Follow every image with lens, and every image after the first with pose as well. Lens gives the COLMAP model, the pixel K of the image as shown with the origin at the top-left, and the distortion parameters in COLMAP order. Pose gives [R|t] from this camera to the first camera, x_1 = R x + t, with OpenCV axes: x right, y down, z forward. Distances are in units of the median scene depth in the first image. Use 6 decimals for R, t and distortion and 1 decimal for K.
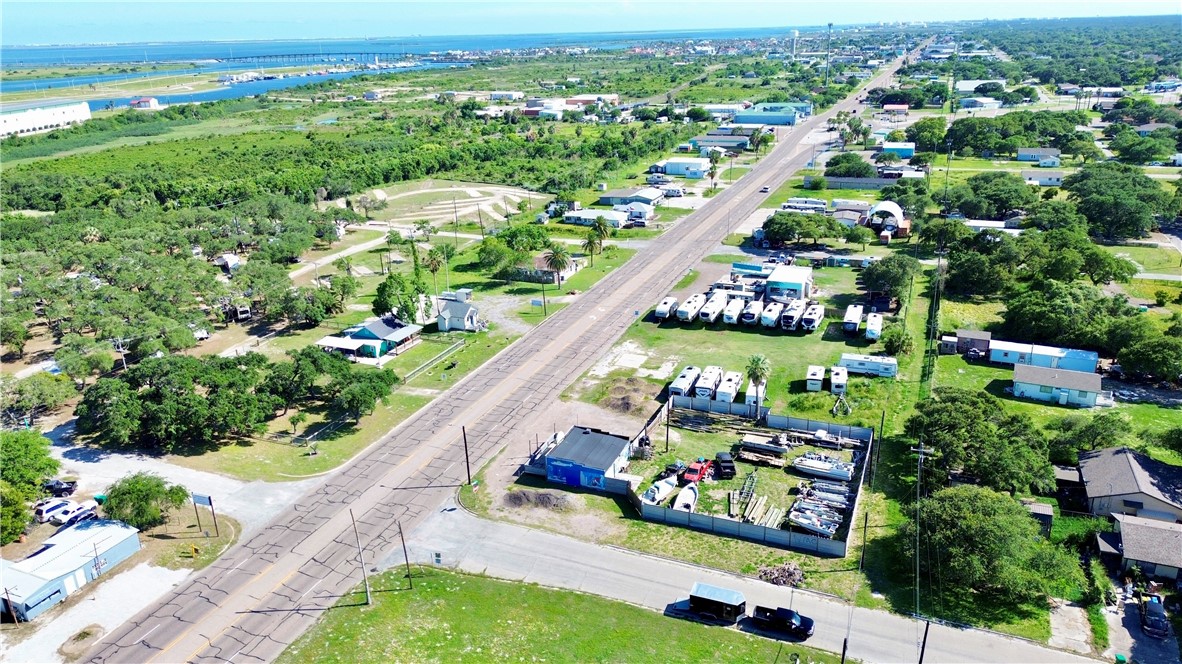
lens RADIAL K [[816.0, 0, 591.0], [0, 816.0, 332.0], [0, 0, 1]] dist [0.027631, -0.003609]
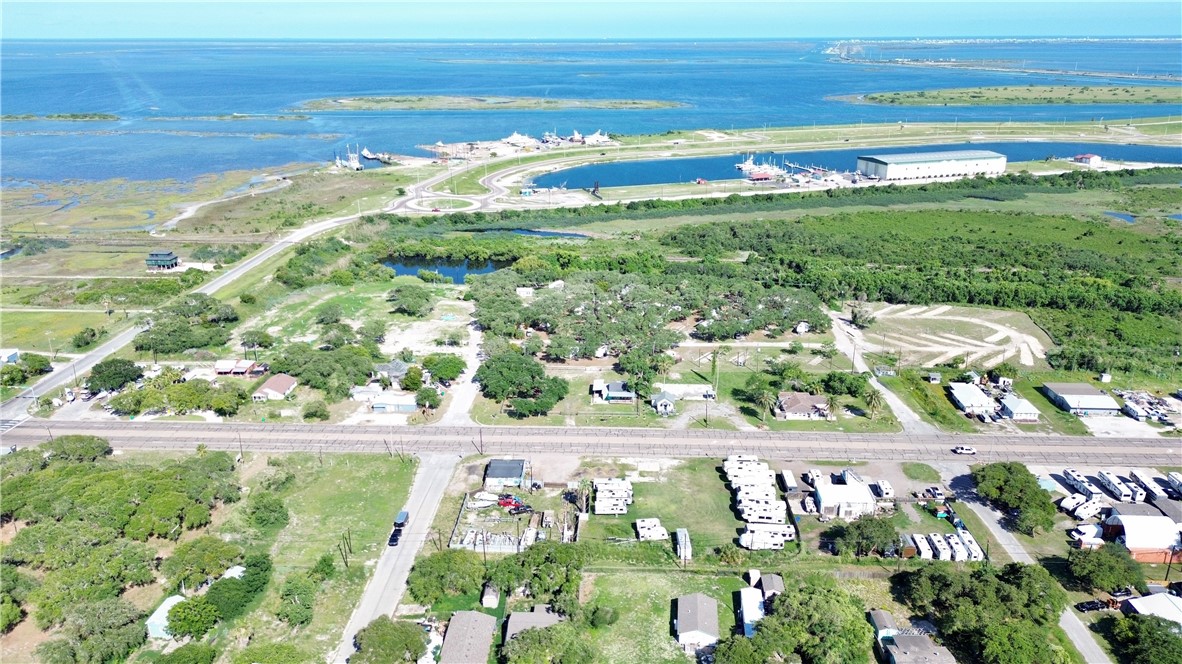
lens RADIAL K [[816.0, 0, 591.0], [0, 816.0, 332.0], [0, 0, 1]] dist [0.027631, -0.003609]
pose [[0.354129, 0.331081, -0.874630, 1.259774], [-0.330869, 0.919103, 0.213951, -0.487289], [0.874711, 0.213622, 0.435025, 0.183120]]
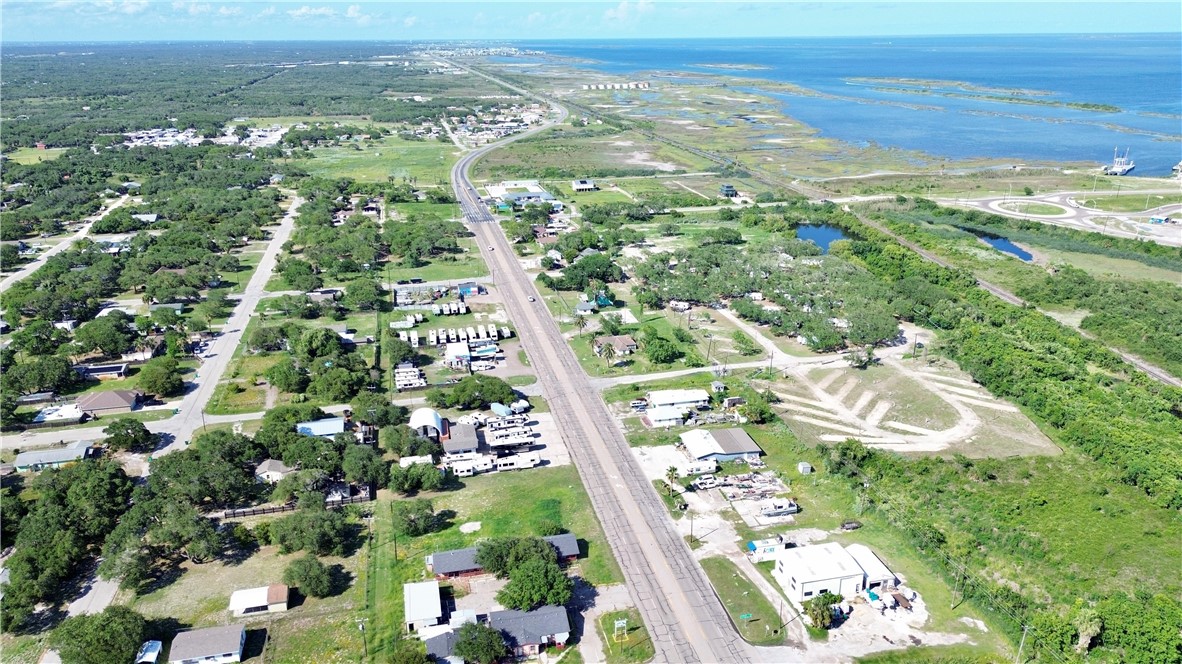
lens RADIAL K [[816.0, 0, 591.0], [0, 816.0, 332.0], [0, 0, 1]] dist [0.027631, -0.003609]
pose [[-0.808321, 0.226256, -0.543530, 1.140622], [-0.177997, 0.786085, 0.591936, -1.411947], [0.561190, 0.575220, -0.595136, 2.625549]]
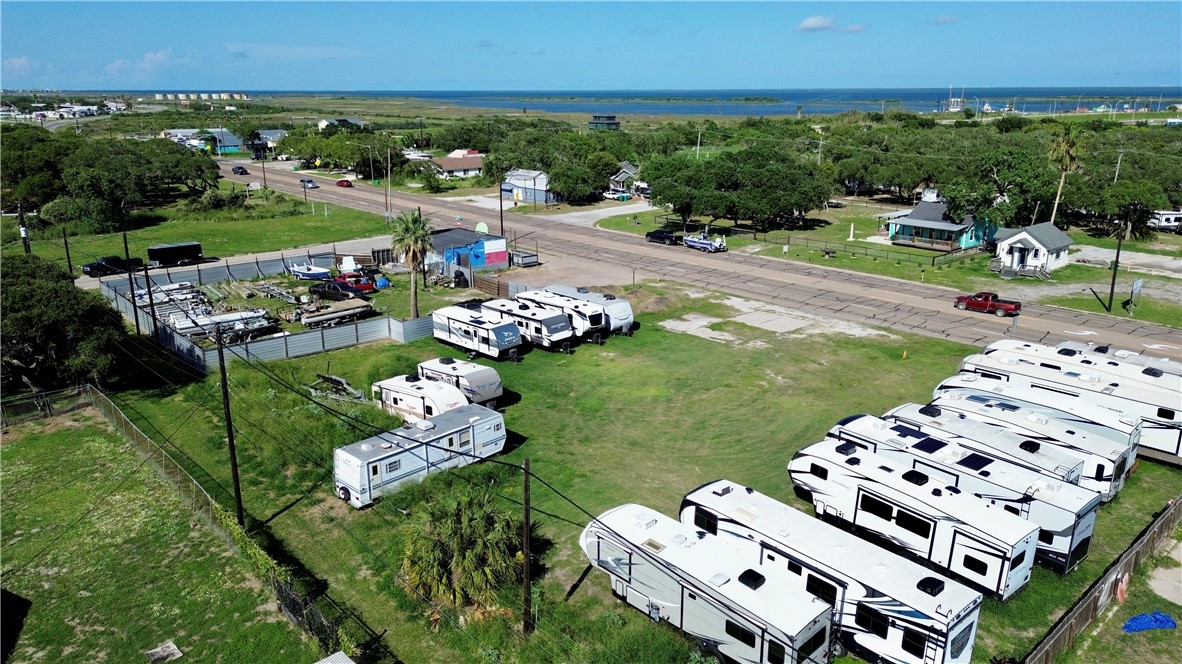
lens RADIAL K [[816.0, 0, 591.0], [0, 816.0, 332.0], [0, 0, 1]] dist [0.027631, -0.003609]
pose [[-0.439586, 0.282204, -0.852716, 0.531987], [-0.301940, 0.847684, 0.436192, -0.145836], [0.845929, 0.449213, -0.287422, 1.053747]]
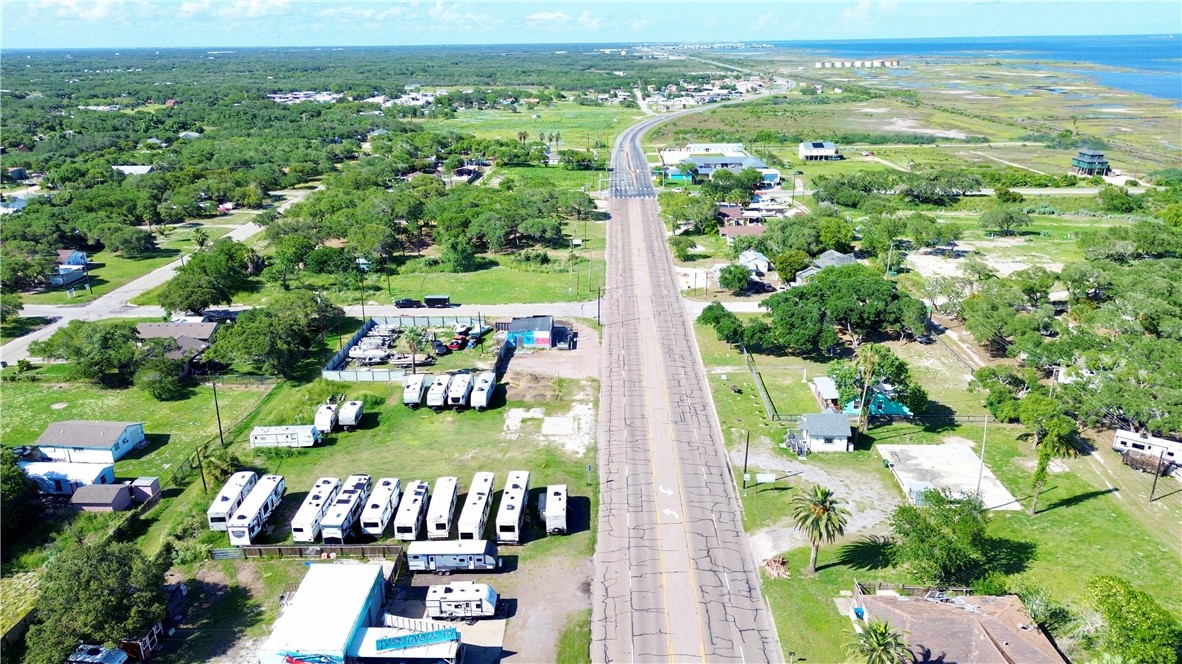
lens RADIAL K [[816.0, 0, 591.0], [0, 816.0, 332.0], [0, 0, 1]] dist [0.027631, -0.003609]
pose [[-0.932134, 0.155238, -0.327151, 0.282599], [-0.088481, 0.778420, 0.621476, -0.577281], [0.351138, 0.608246, -0.711856, 1.561899]]
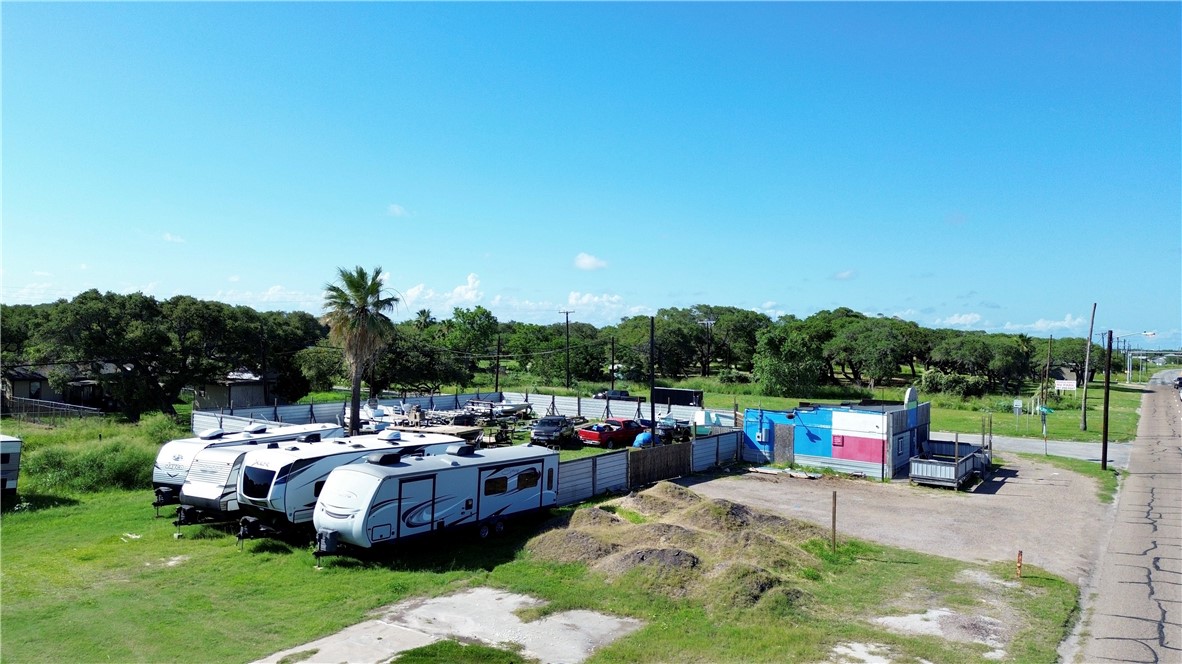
lens RADIAL K [[816.0, 0, 591.0], [0, 816.0, 332.0], [0, 0, 1]] dist [0.027631, -0.003609]
pose [[-0.980464, 0.003215, 0.196670, 0.036262], [0.068977, 0.941990, 0.328477, -0.056032], [-0.184205, 0.335626, -0.923809, 1.081960]]
